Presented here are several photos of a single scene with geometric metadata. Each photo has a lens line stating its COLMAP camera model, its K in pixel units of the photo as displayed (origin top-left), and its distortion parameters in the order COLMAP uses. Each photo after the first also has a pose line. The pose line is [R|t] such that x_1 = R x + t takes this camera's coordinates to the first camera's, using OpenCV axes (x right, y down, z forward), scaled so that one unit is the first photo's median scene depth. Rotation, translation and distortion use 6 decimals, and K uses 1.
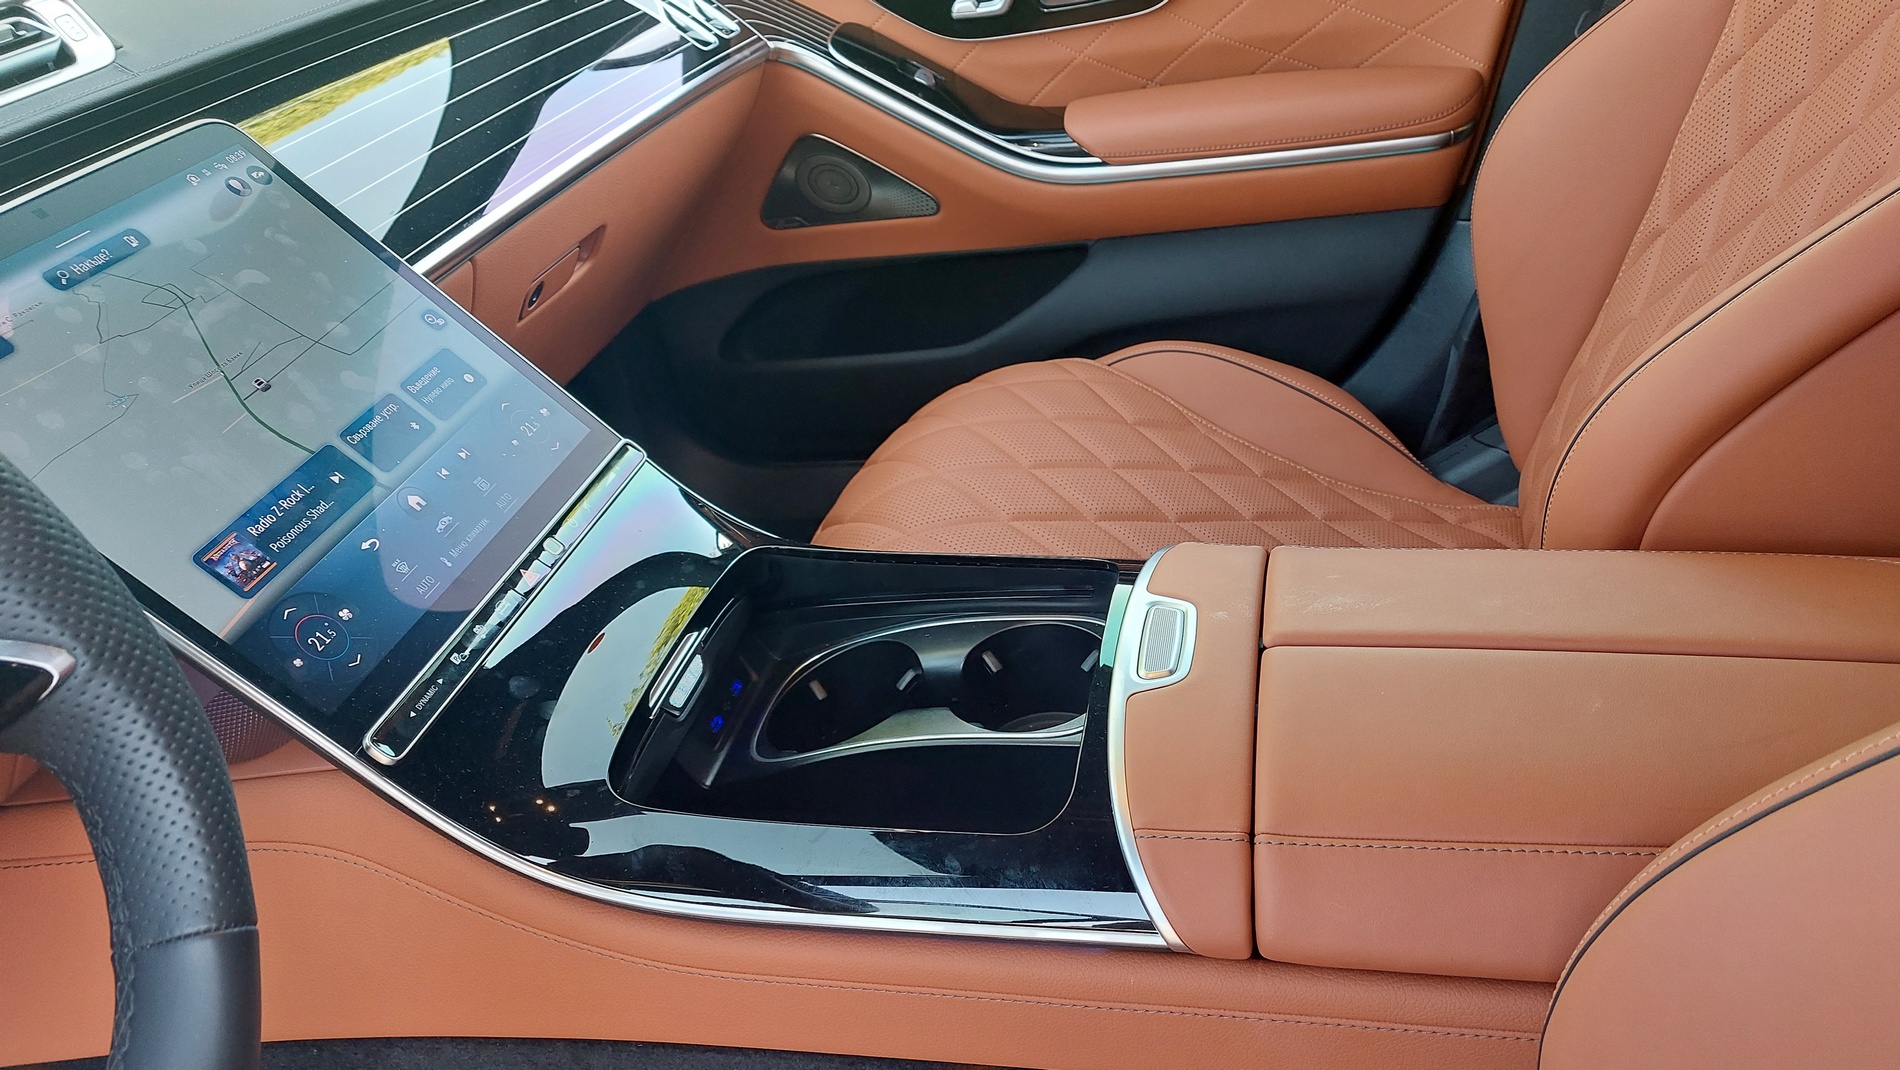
lens RADIAL K [[1391.9, 0, 964.6], [0, 1391.9, 548.6], [0, 0, 1]] dist [0.057824, -0.056791]
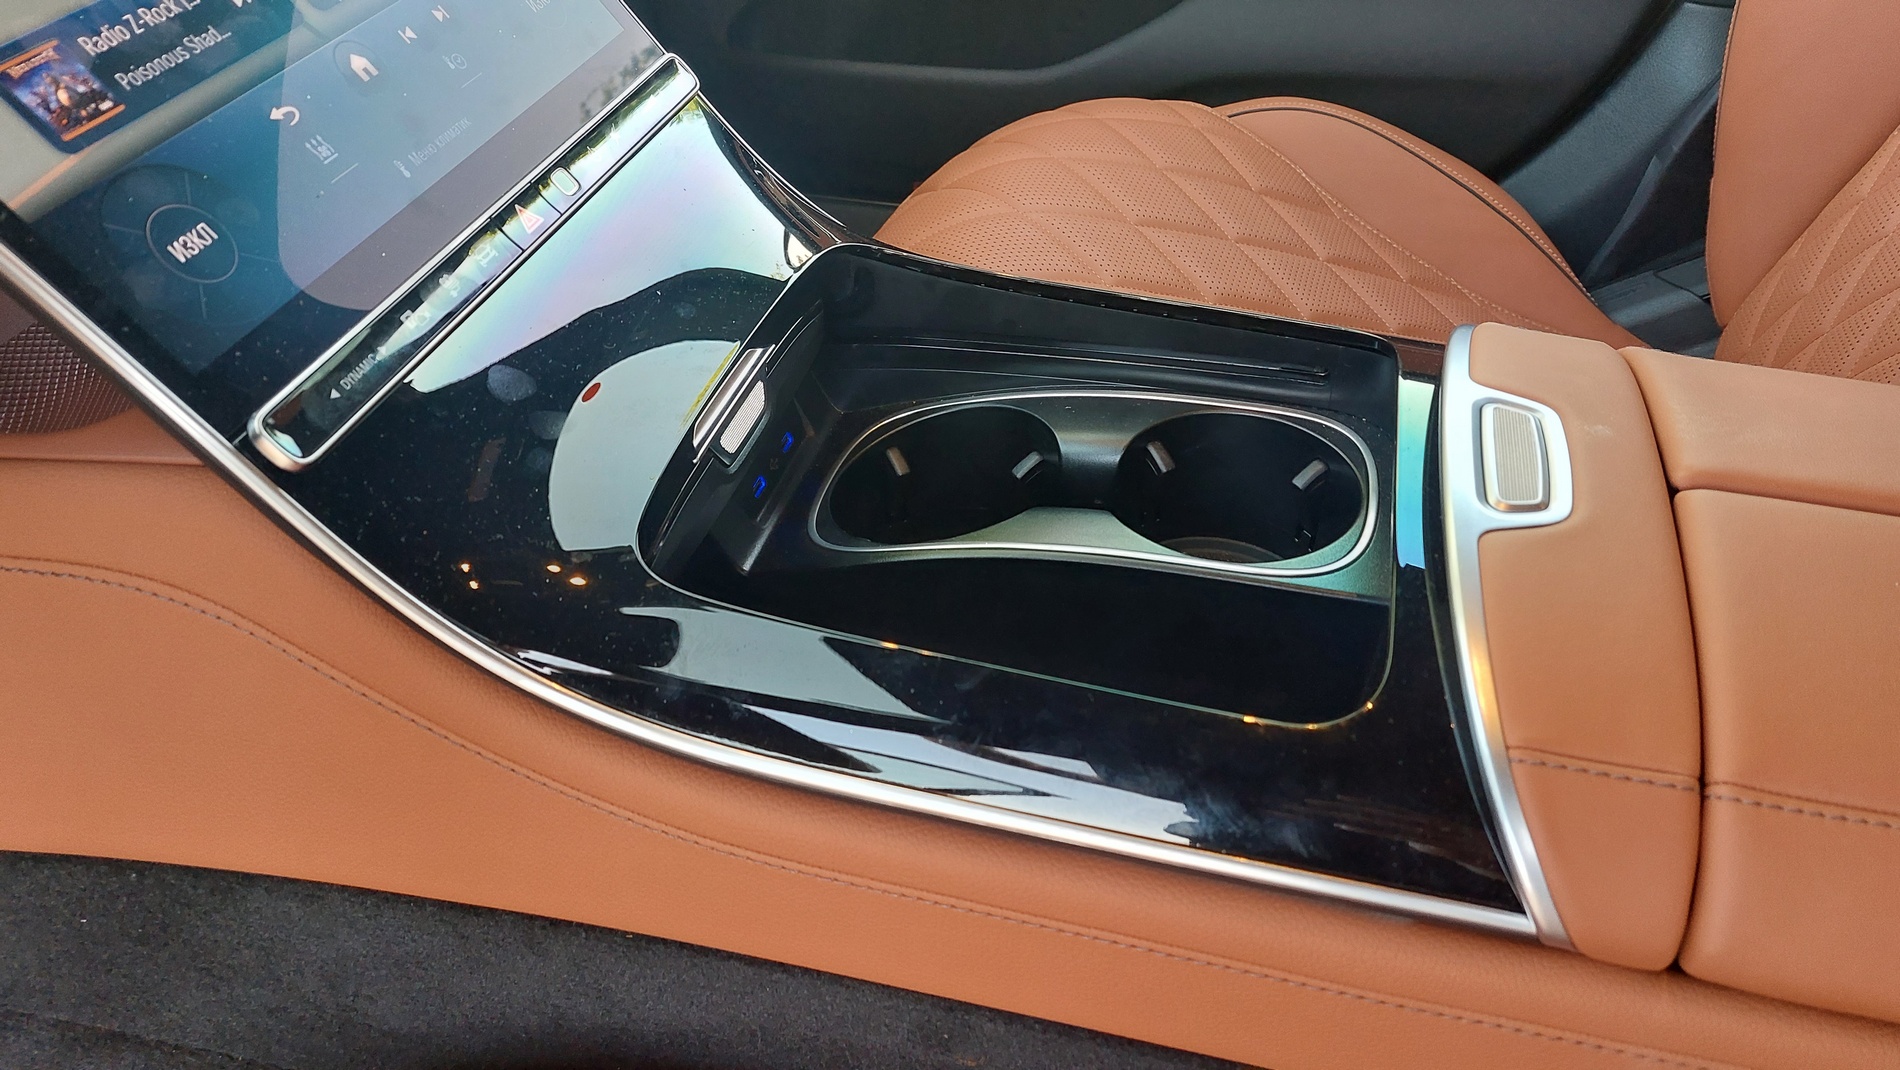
lens RADIAL K [[1391.9, 0, 944.2], [0, 1391.9, 540.2], [0, 0, 1]] dist [0.057824, -0.056791]
pose [[0.987217, 0.141130, 0.074060, -0.146737], [-0.149466, 0.981120, 0.122735, 0.057071], [-0.055340, -0.132236, 0.989672, 0.324548]]
